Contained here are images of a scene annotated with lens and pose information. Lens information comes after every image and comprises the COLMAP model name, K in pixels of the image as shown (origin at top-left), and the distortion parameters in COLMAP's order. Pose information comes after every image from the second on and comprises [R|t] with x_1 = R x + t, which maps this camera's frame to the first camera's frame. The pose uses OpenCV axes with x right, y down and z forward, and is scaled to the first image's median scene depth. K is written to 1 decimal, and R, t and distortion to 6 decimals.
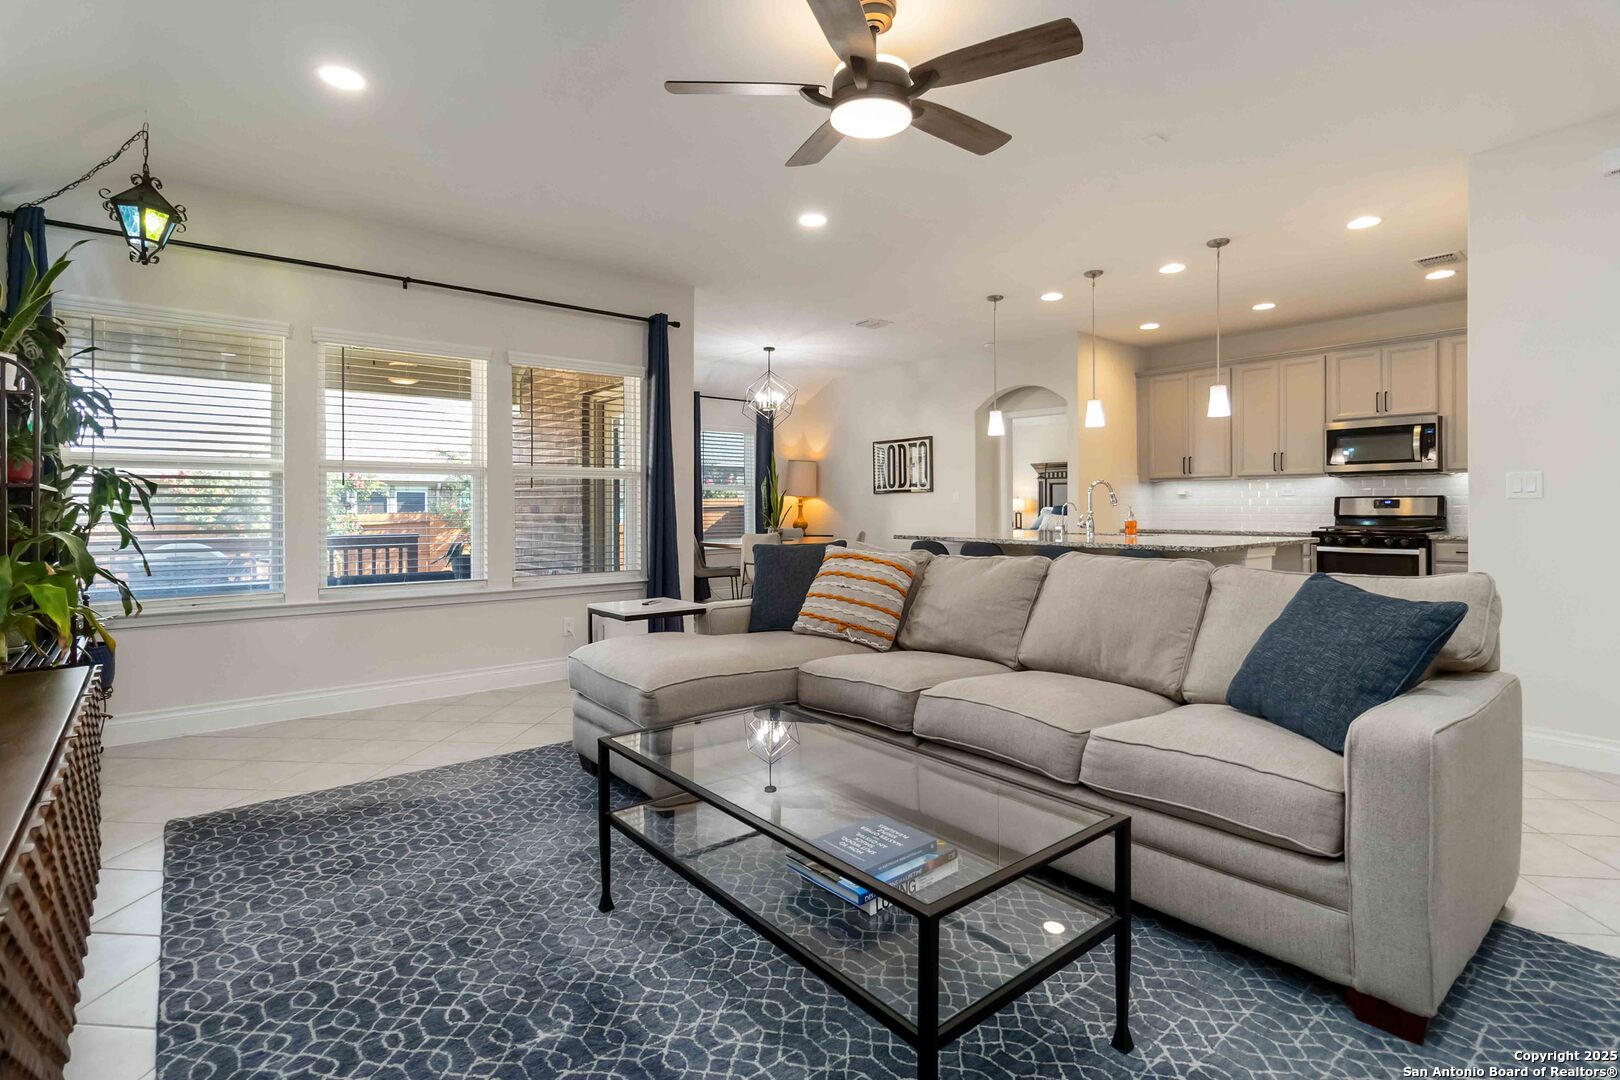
lens RADIAL K [[777.5, 0, 812.0], [0, 777.5, 507.4], [0, 0, 1]] dist [0.000259, 0.000166]
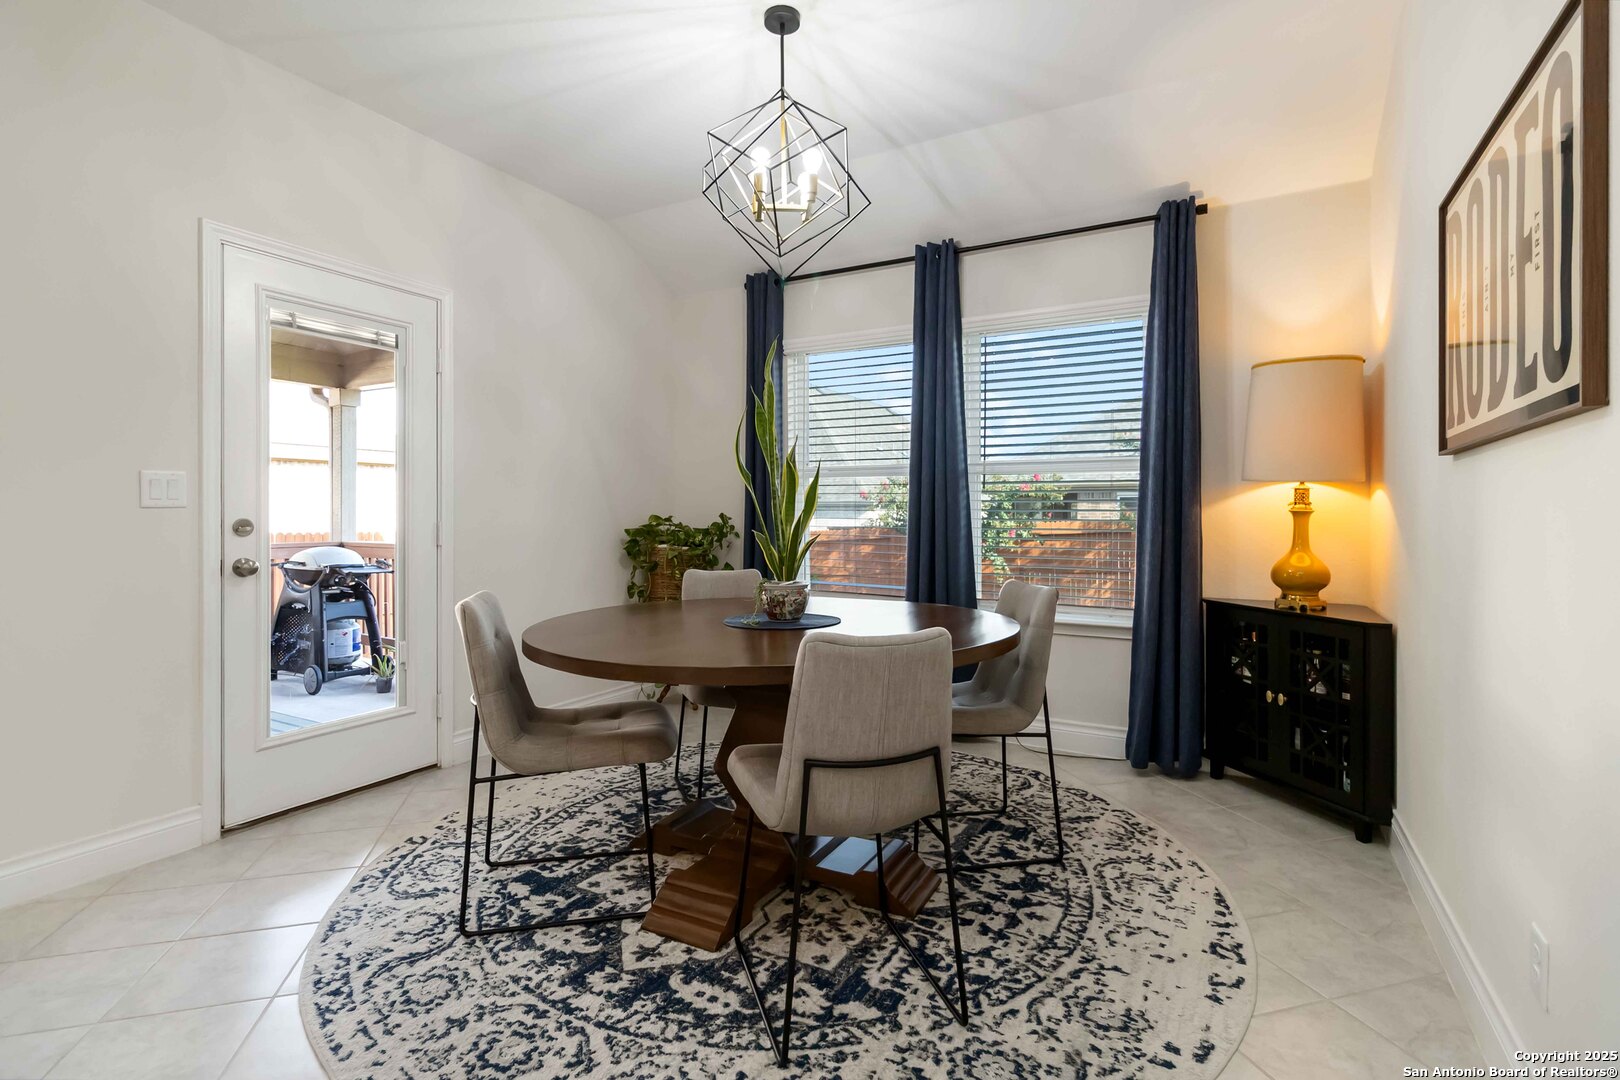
lens RADIAL K [[762.2, 0, 819.9], [0, 762.2, 516.5], [0, 0, 1]] dist [-0.000705, 0.000067]
pose [[0.365157, 0.007492, -0.930916, 0.293074], [-0.004712, 0.999970, 0.006199, -0.002069], [0.930934, 0.002123, 0.365181, 1.081538]]
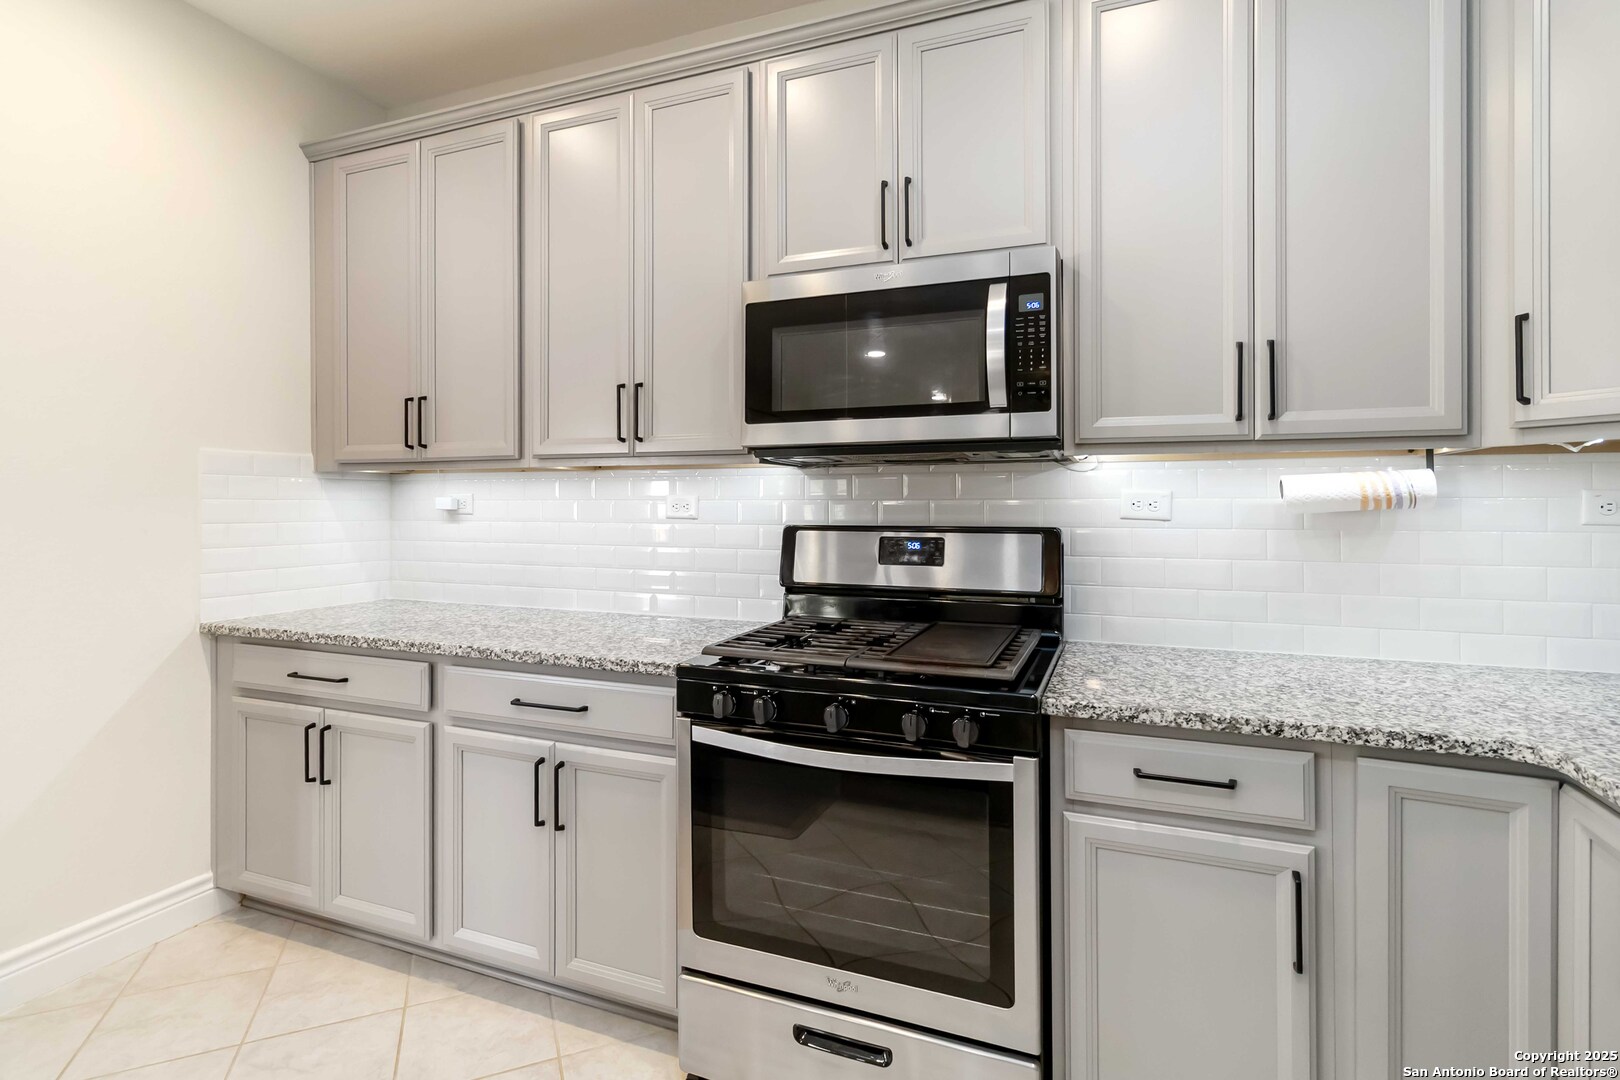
lens RADIAL K [[781.5, 0, 814.7], [0, 781.5, 496.5], [0, 0, 1]] dist [0.002980, 0.000541]
pose [[0.878232, 0.005754, 0.478201, 0.535625], [-0.001408, 0.999954, -0.009446, -0.023169], [-0.478233, 0.007623, 0.878200, 0.716644]]
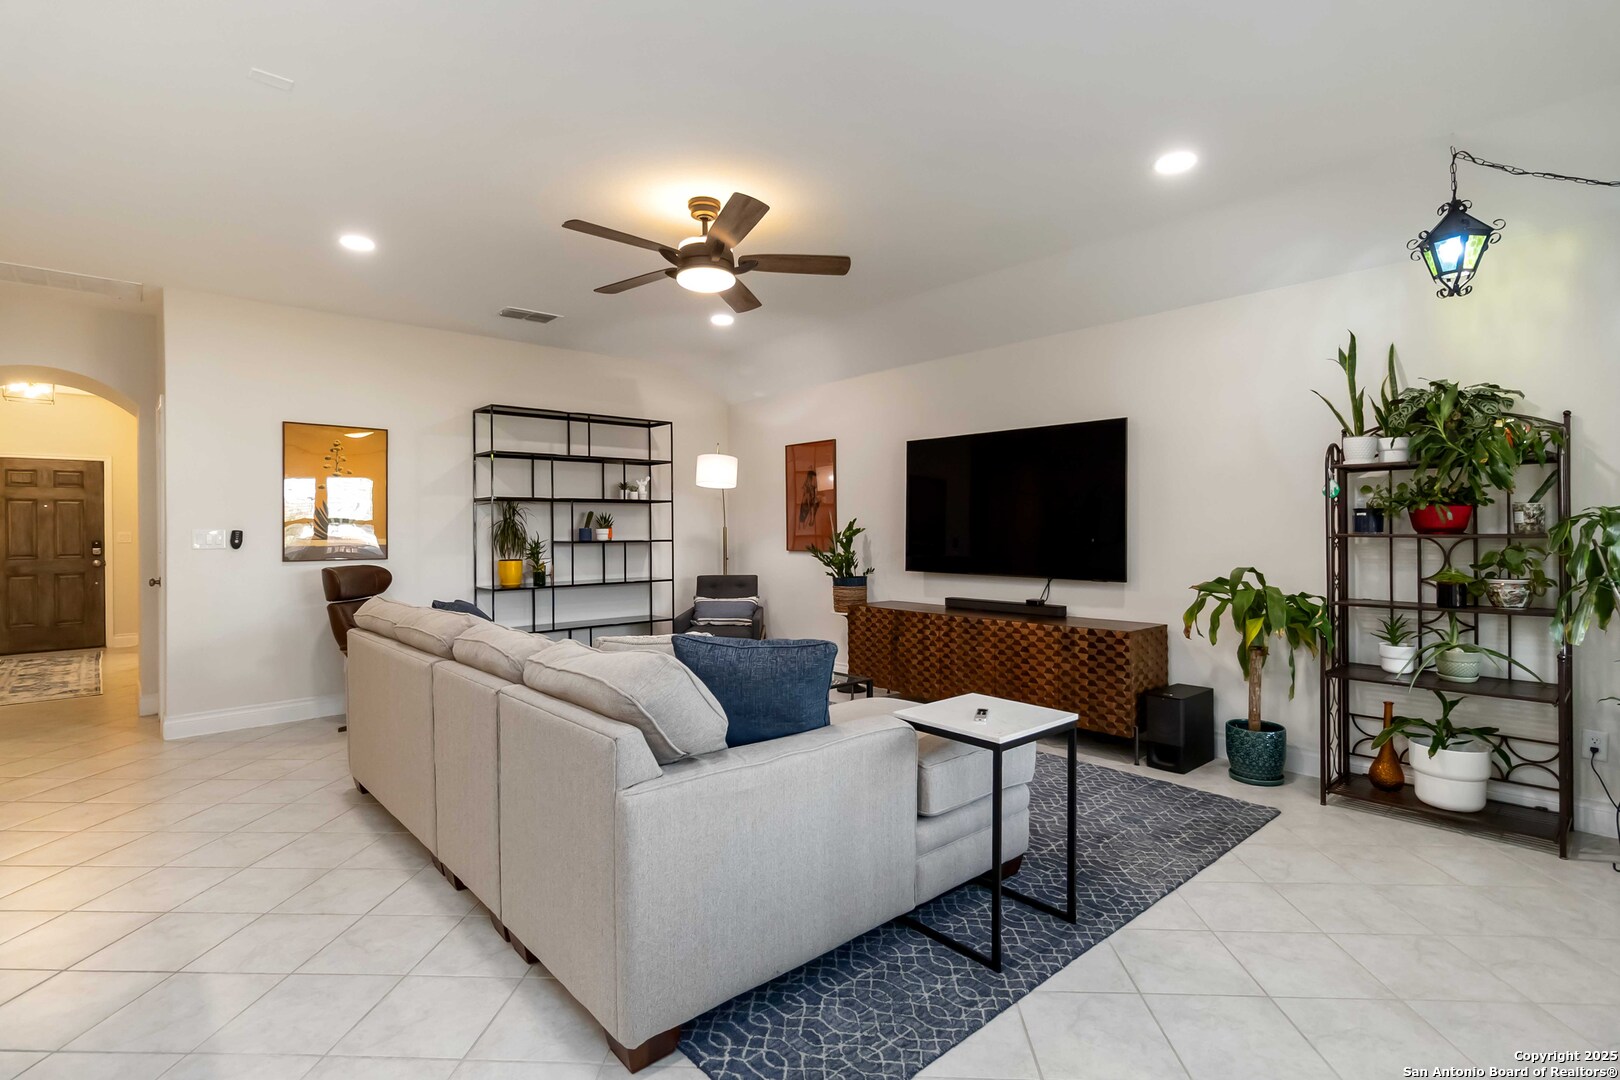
lens RADIAL K [[780.1, 0, 819.5], [0, 780.1, 527.4], [0, 0, 1]] dist [-0.000620, 0.000650]
pose [[-0.999062, 0.009631, -0.042229, -0.021186], [0.009548, 0.999952, 0.002153, -0.021138], [0.042248, 0.001748, -0.999106, 0.914593]]
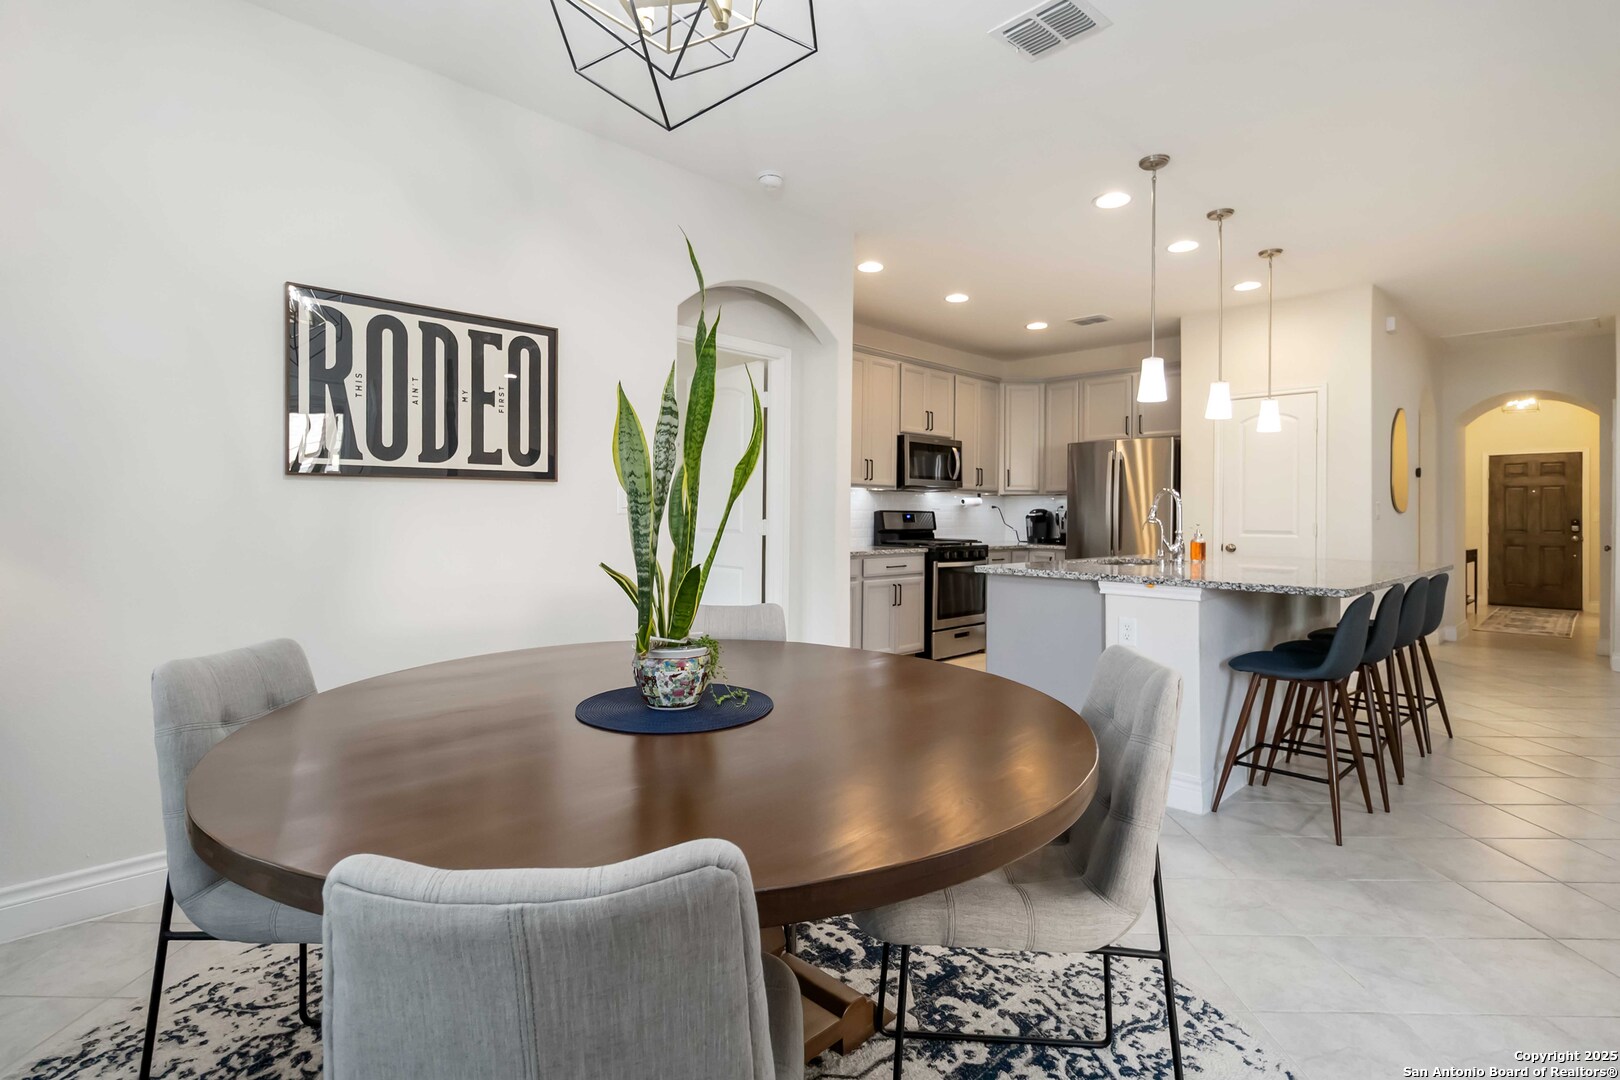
lens RADIAL K [[785.2, 0, 815.2], [0, 785.2, 512.4], [0, 0, 1]] dist [0.002195, 0.000970]
pose [[-0.081233, 0.005894, 0.996678, -0.291687], [-0.004977, 0.999968, -0.006319, -0.004823], [-0.996683, -0.005473, -0.081201, 1.177855]]
